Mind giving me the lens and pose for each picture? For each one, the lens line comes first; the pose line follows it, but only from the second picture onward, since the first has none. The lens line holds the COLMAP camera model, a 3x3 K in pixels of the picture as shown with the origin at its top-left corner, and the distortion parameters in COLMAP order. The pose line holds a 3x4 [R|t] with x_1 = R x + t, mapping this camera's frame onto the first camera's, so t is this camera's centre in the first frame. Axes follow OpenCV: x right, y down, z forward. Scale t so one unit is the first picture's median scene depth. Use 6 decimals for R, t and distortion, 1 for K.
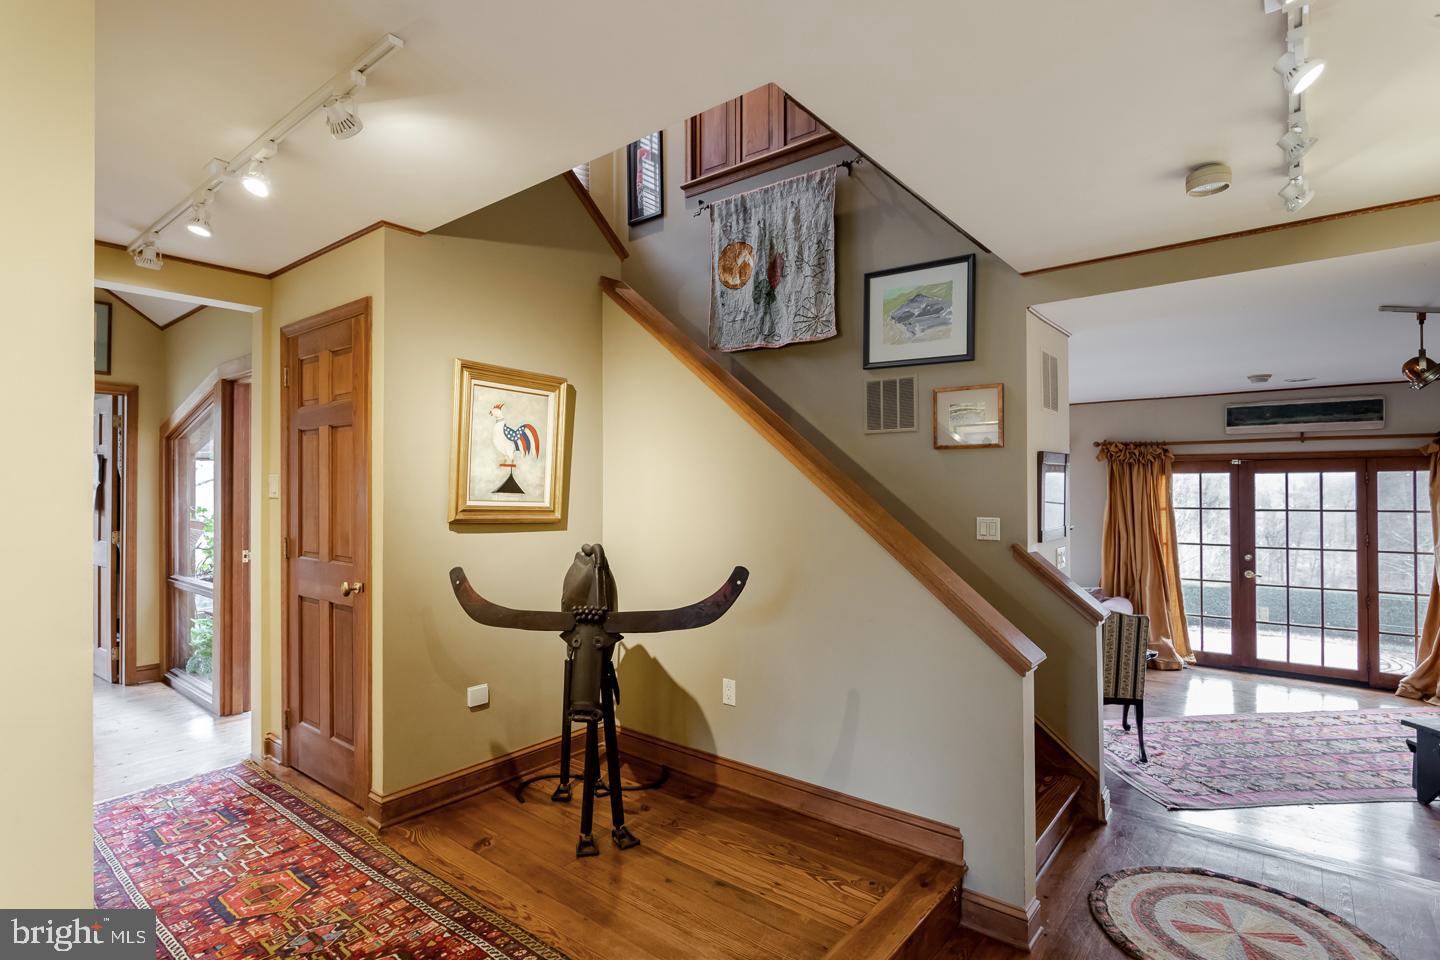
lens RADIAL K [[717.0, 0, 694.1], [0, 717.0, 482.6], [0, 0, 1]] dist [-0.018917, 0.000527]
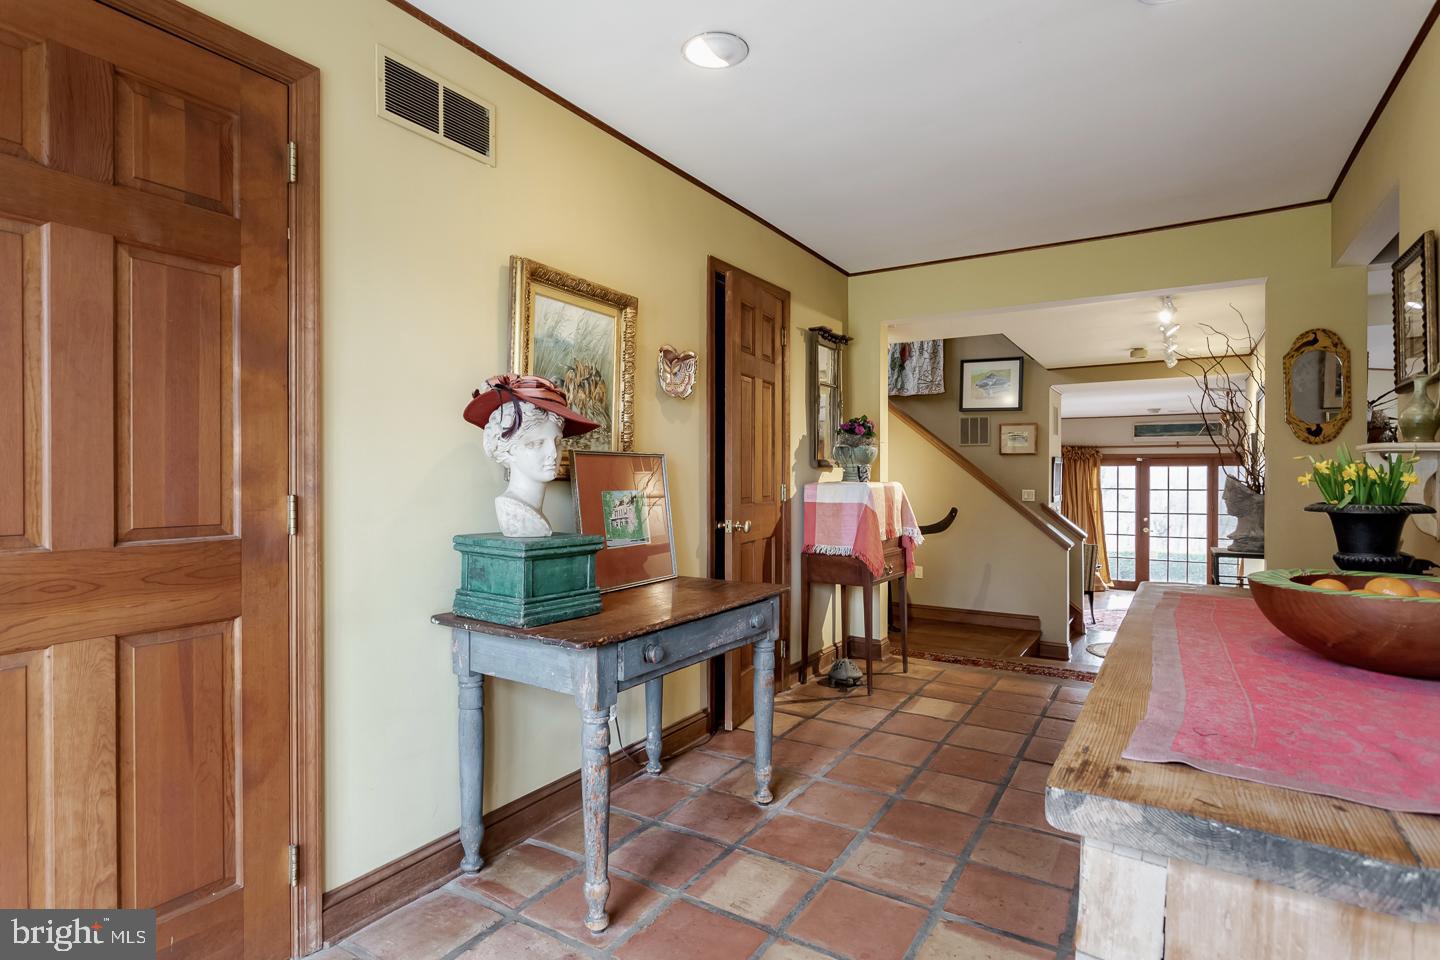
lens RADIAL K [[712.6, 0, 715.4], [0, 712.6, 480.9], [0, 0, 1]] dist [-0.019906, 0.001257]
pose [[0.992526, 0.001993, 0.122017, -0.566315], [-0.003914, 0.999872, 0.015501, -0.003033], [-0.121971, -0.015863, 0.992407, -0.698389]]
